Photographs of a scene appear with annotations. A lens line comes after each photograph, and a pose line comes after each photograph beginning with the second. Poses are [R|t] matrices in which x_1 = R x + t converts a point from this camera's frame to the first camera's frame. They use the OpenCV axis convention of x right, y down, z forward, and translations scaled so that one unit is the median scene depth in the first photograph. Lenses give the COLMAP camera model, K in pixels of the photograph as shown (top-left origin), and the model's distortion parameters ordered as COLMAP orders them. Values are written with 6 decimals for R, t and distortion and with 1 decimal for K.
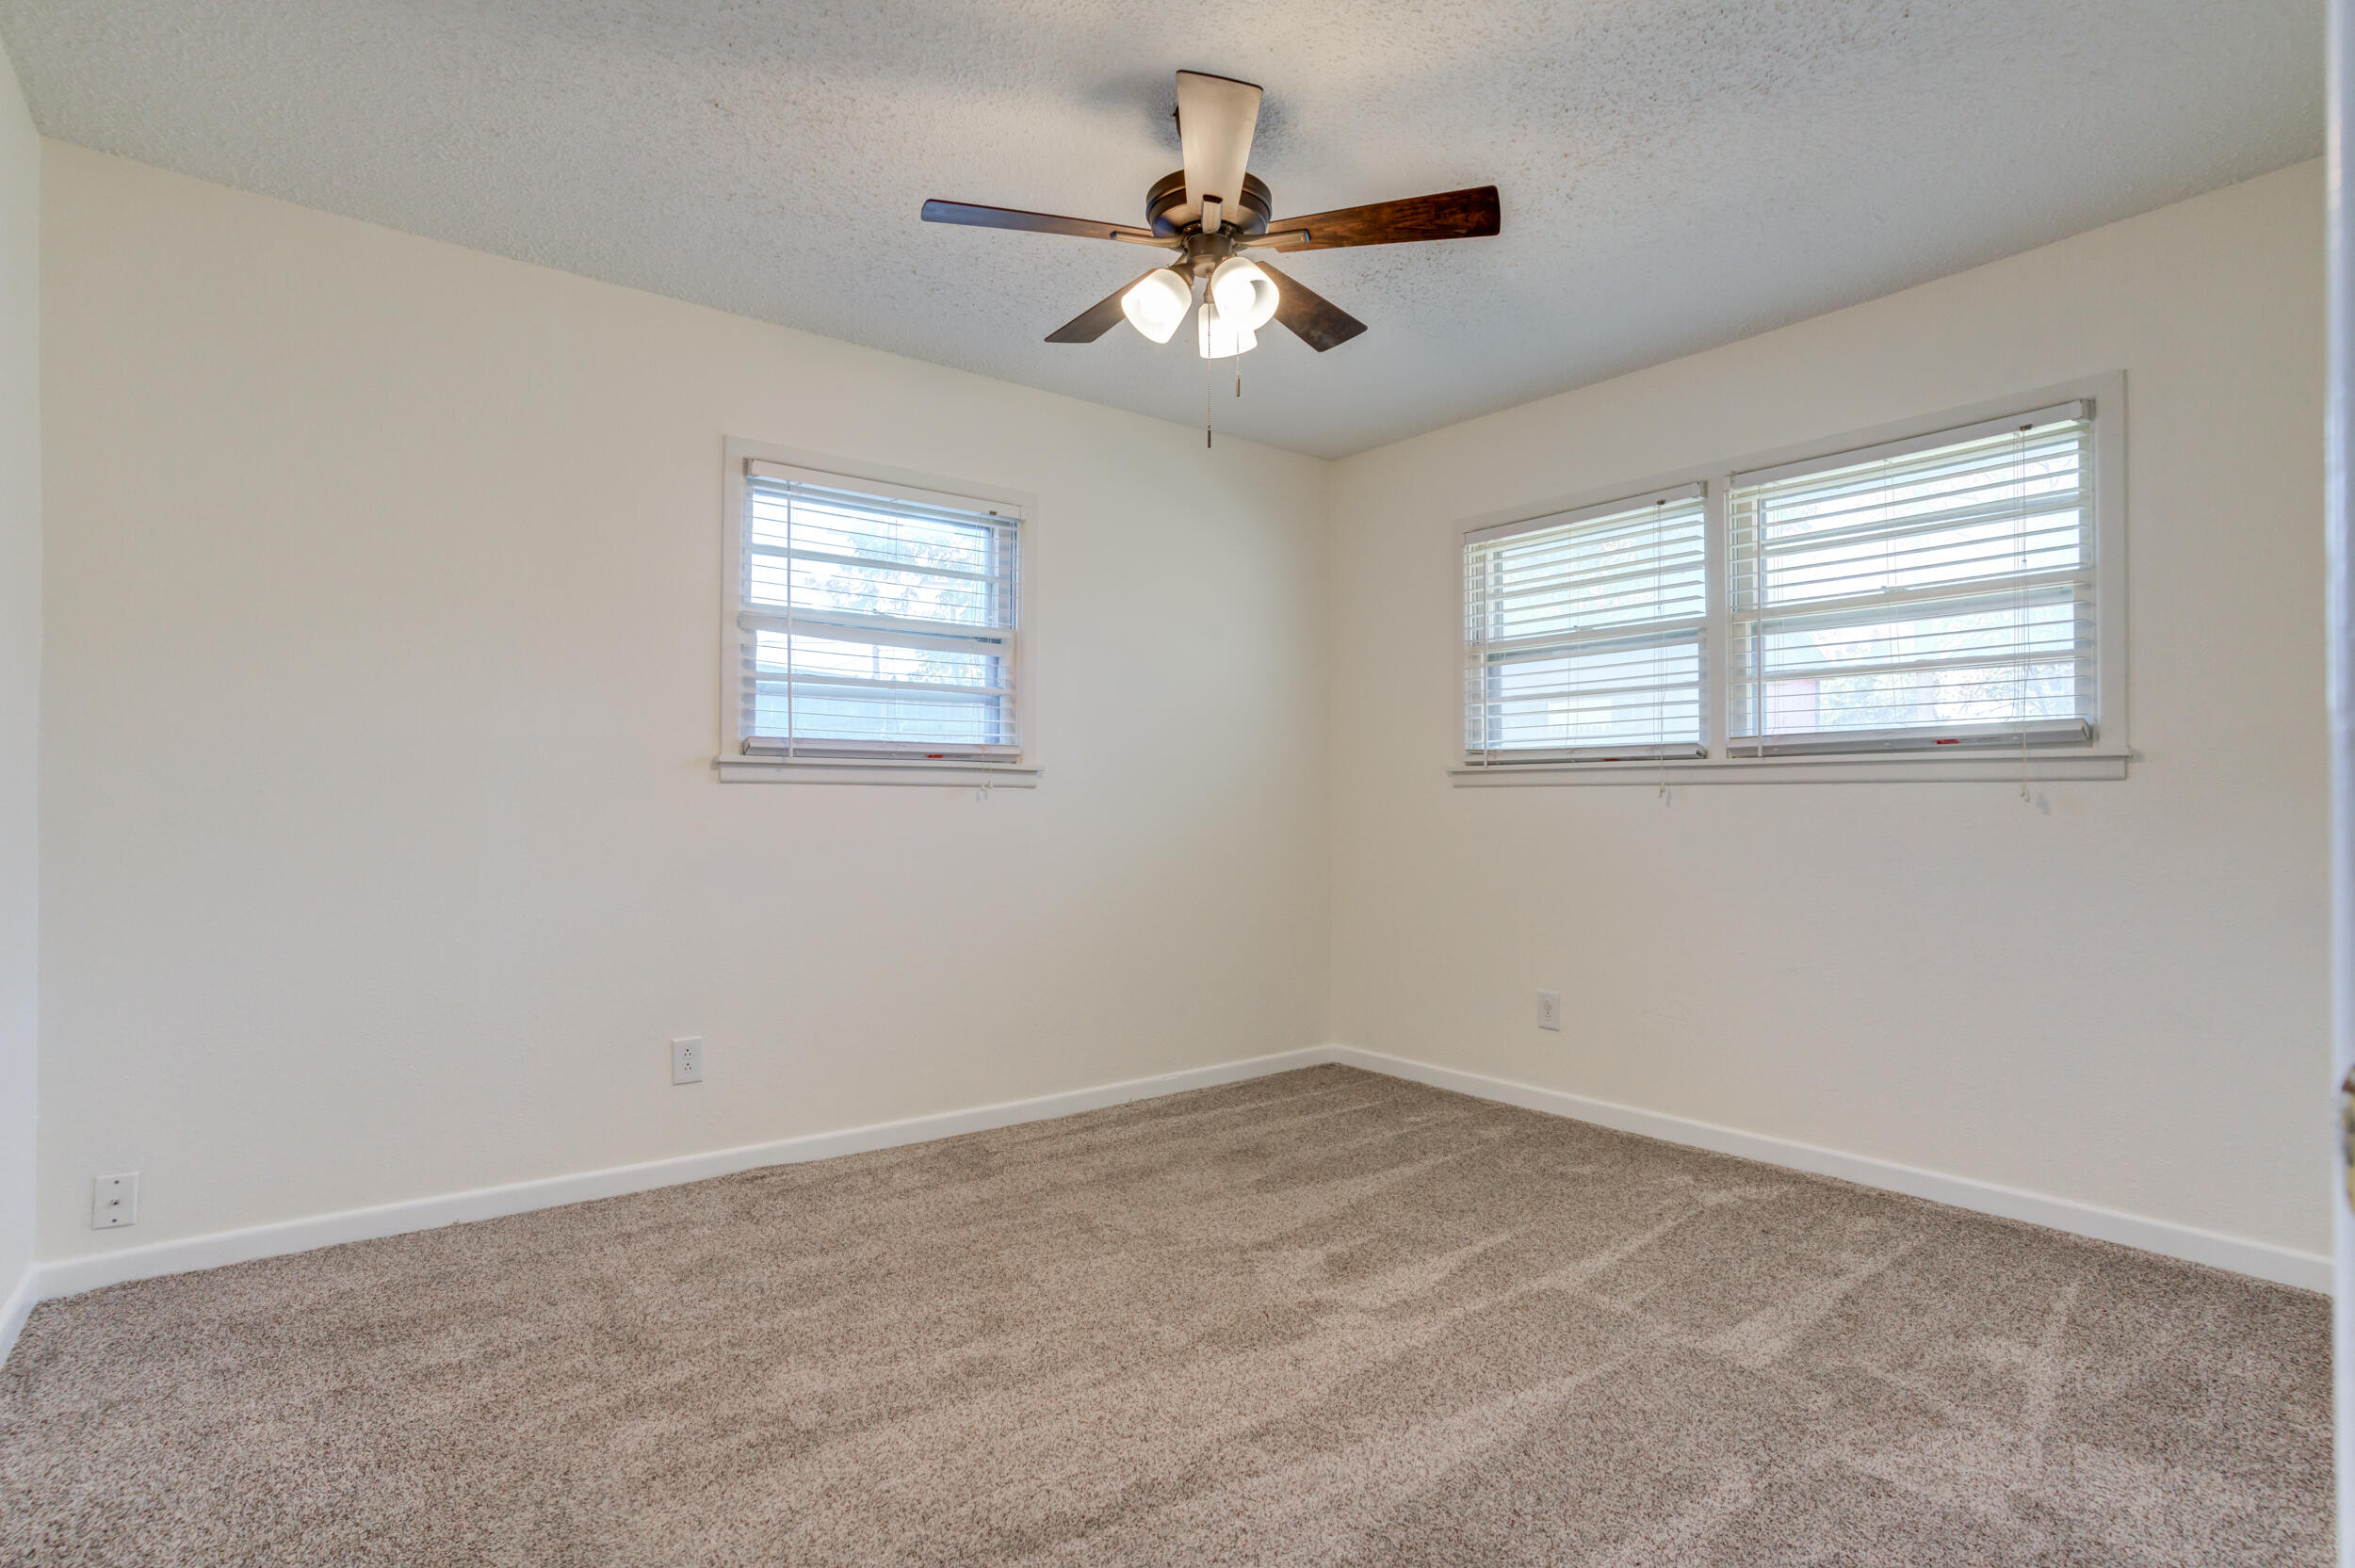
lens RADIAL K [[1184.9, 0, 1185.0], [0, 1184.9, 786.5], [0, 0, 1]] dist [-0.075294, 0.044855]
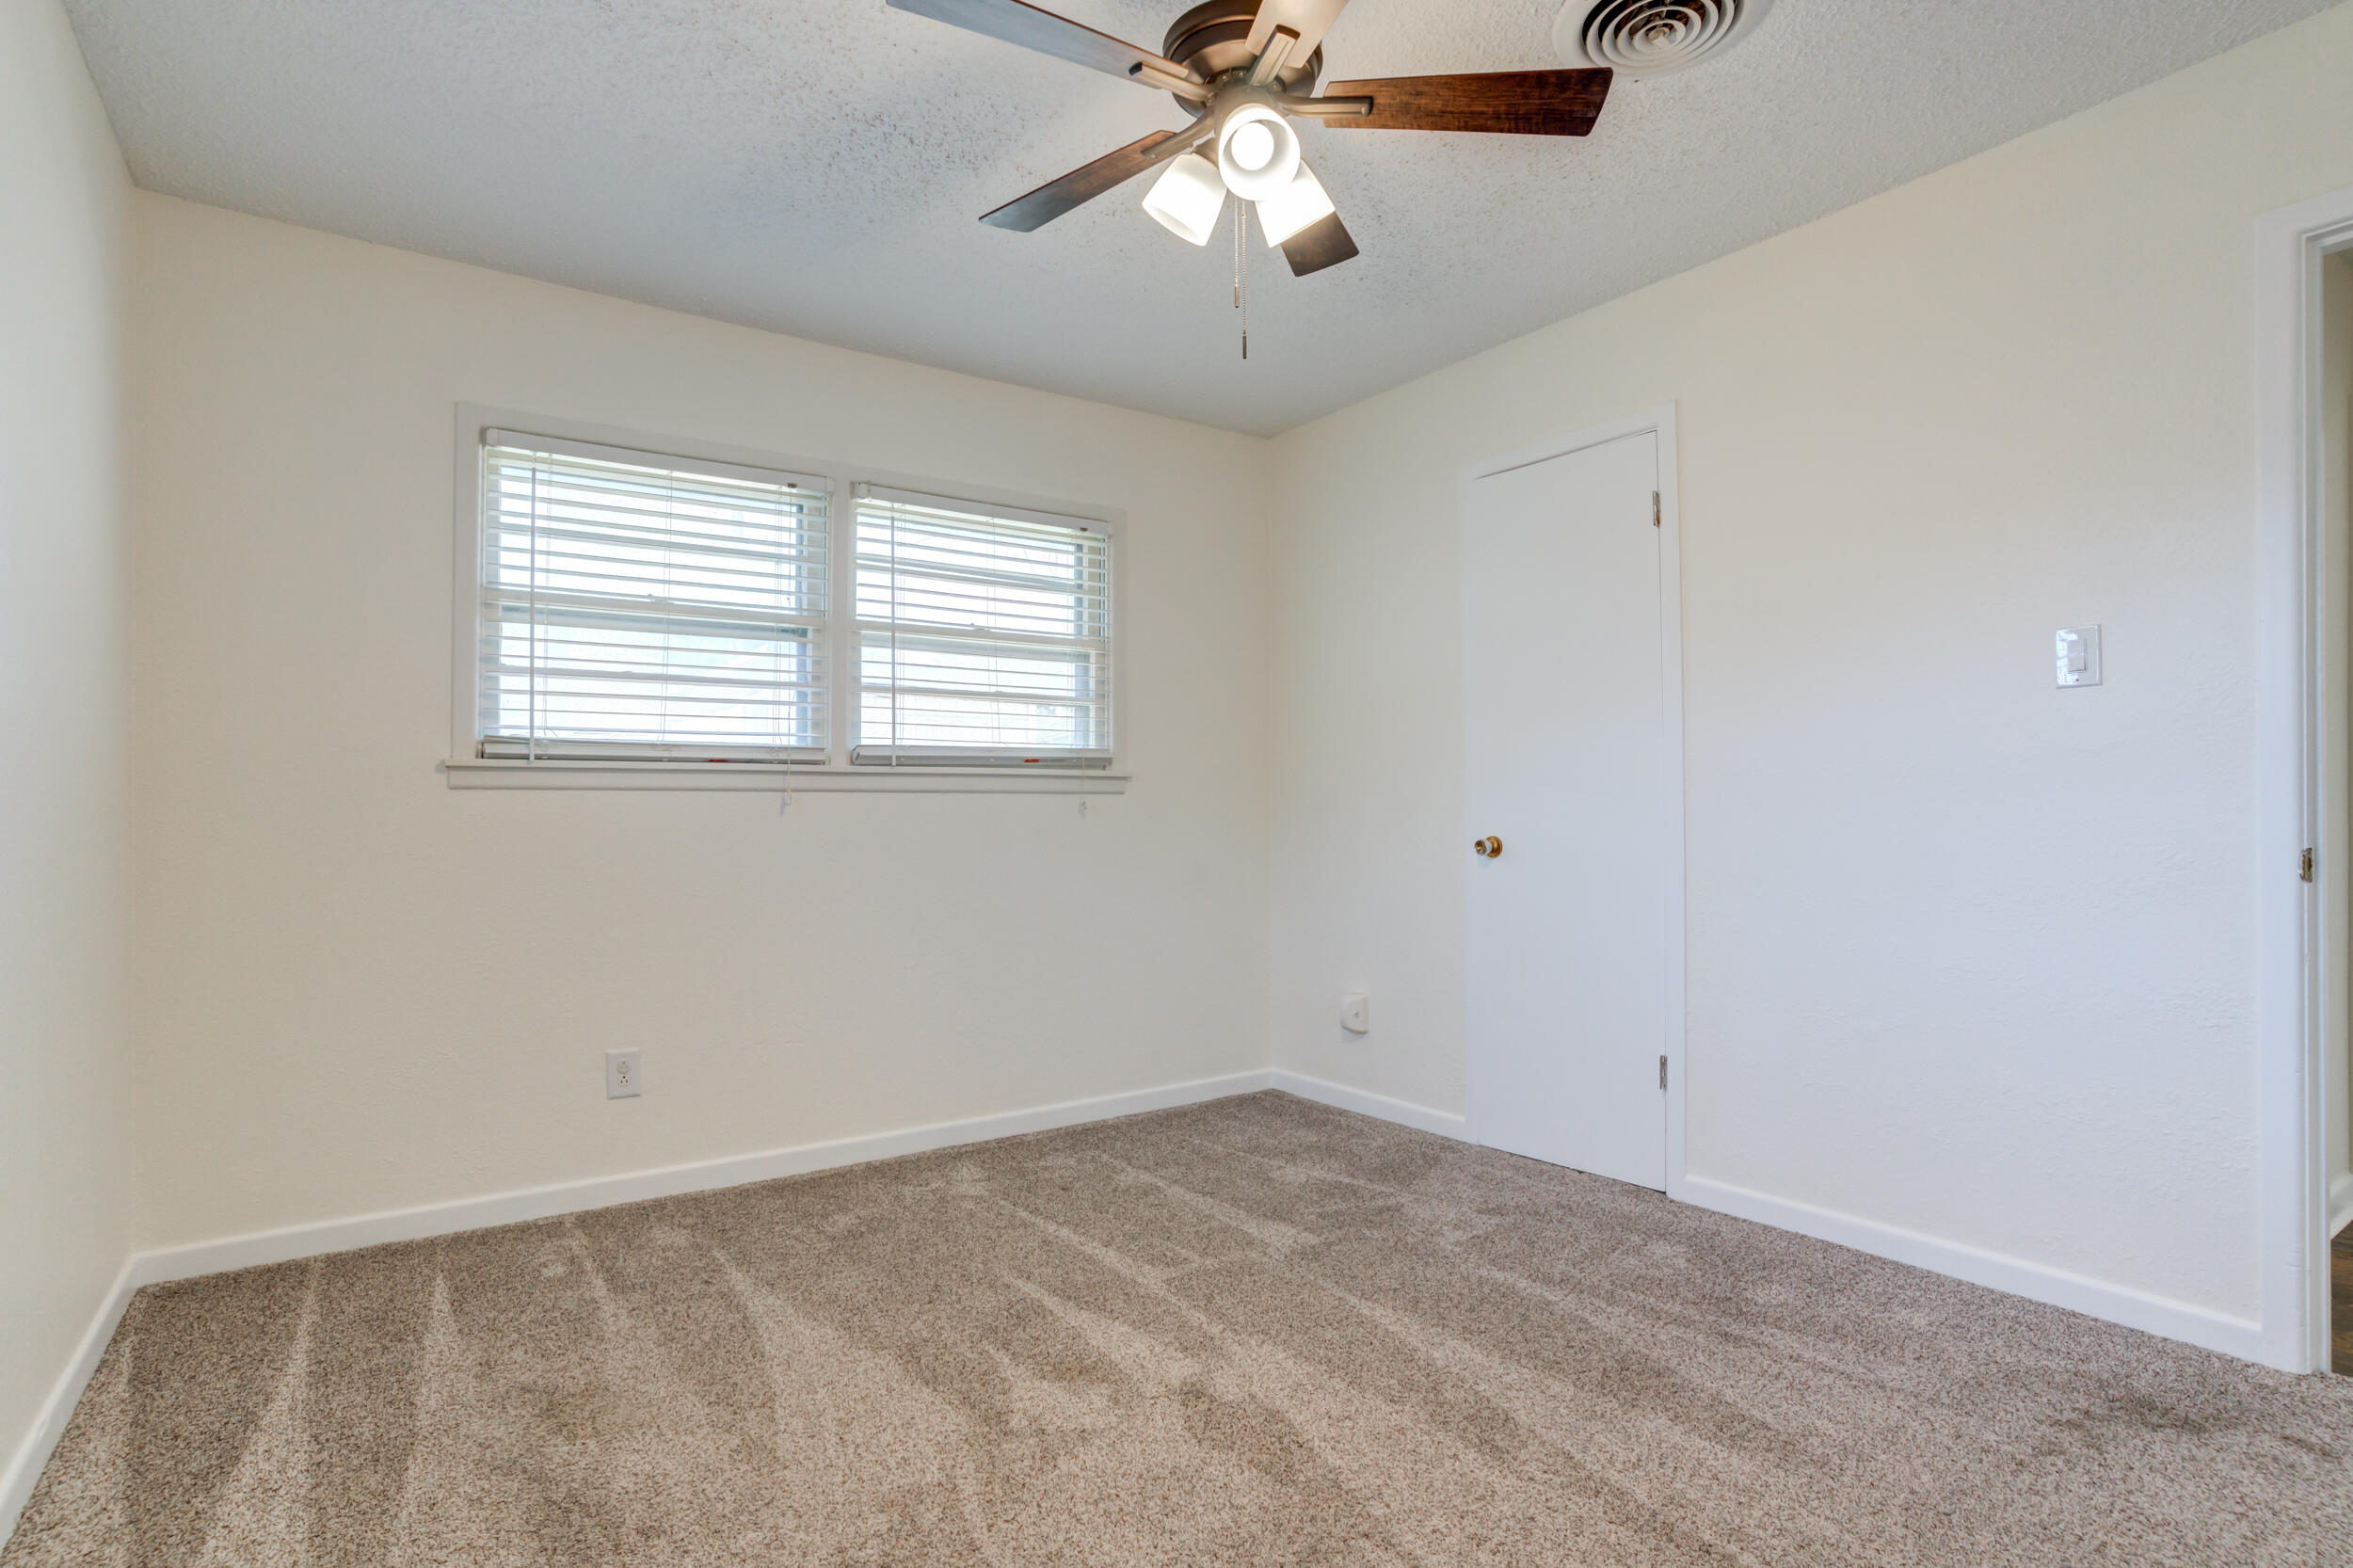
lens RADIAL K [[1190.0, 0, 1152.6], [0, 1190.0, 779.9], [0, 0, 1]] dist [-0.073808, 0.041943]
pose [[0.056712, 0.022657, 0.998133, -0.581237], [-0.010235, 0.999703, -0.022111, 0.008590], [-0.998338, -0.008962, 0.056927, 0.755169]]
